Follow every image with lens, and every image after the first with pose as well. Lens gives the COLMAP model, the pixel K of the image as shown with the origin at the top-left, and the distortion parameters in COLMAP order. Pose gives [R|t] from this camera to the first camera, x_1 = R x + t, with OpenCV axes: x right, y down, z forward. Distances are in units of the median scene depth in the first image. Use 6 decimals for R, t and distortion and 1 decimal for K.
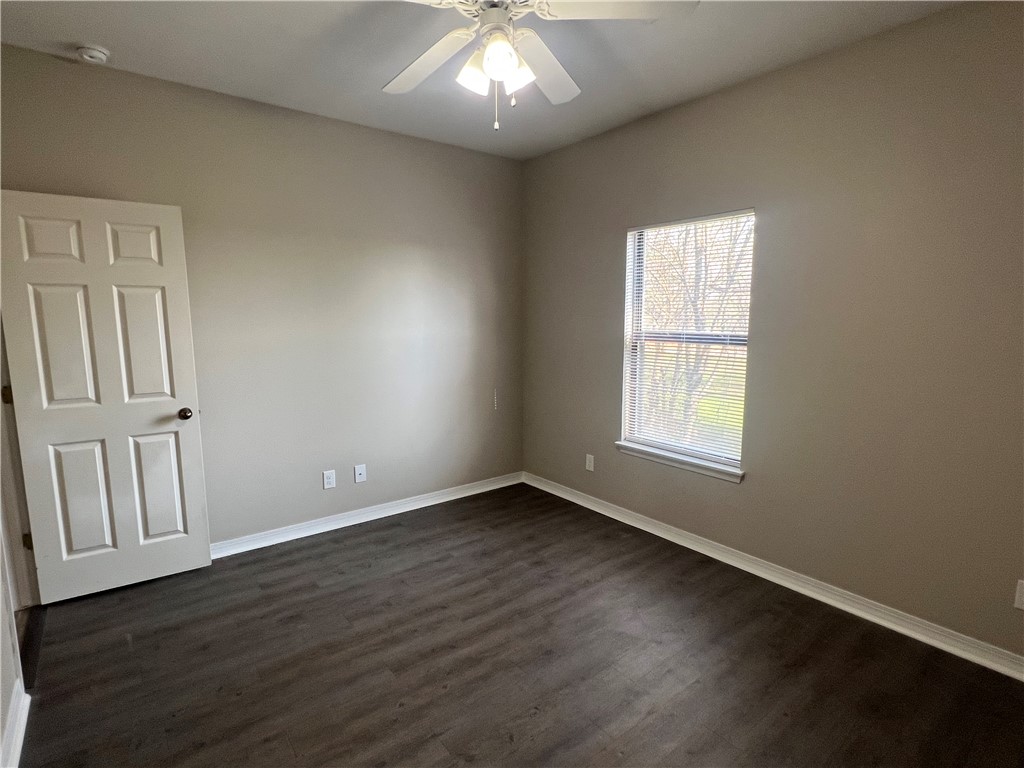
lens RADIAL K [[524.8, 0, 512.0], [0, 524.8, 384.0], [0, 0, 1]] dist [-0.032718, 0.000079]
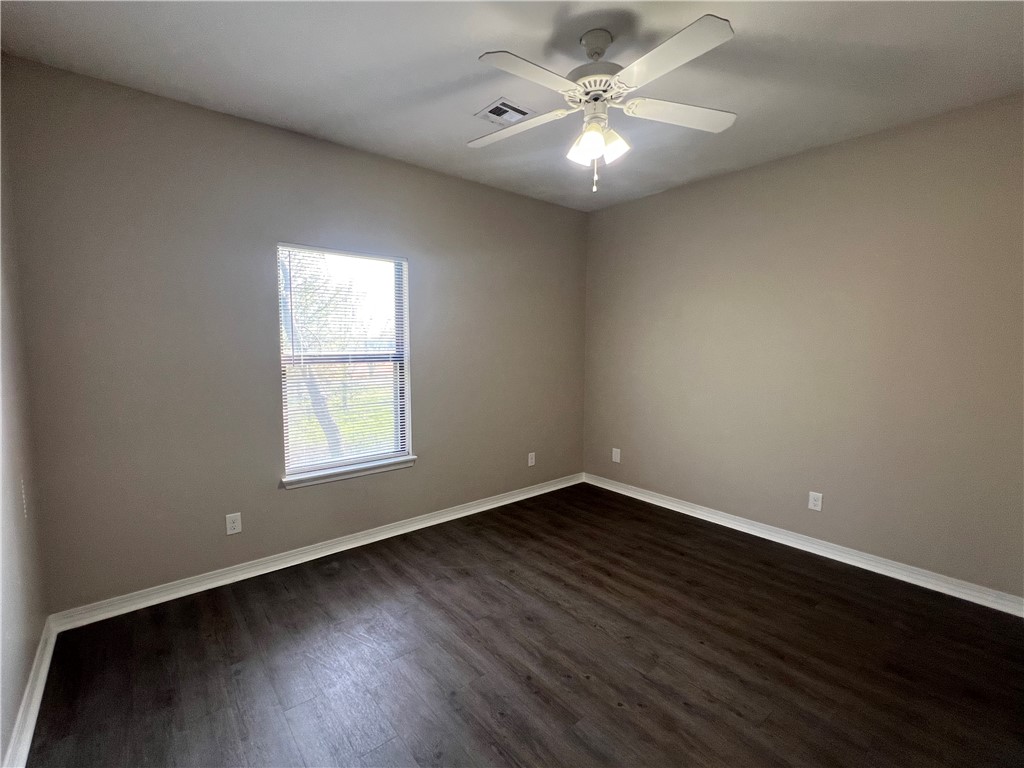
lens RADIAL K [[457.0, 0, 512.0], [0, 457.0, 384.0], [0, 0, 1]] dist [-0.002992, -0.000007]
pose [[-0.034151, -0.094012, 0.994985, -0.723572], [0.130255, 0.986656, 0.097696, -0.094843], [-0.990892, 0.132938, -0.021450, 0.782463]]
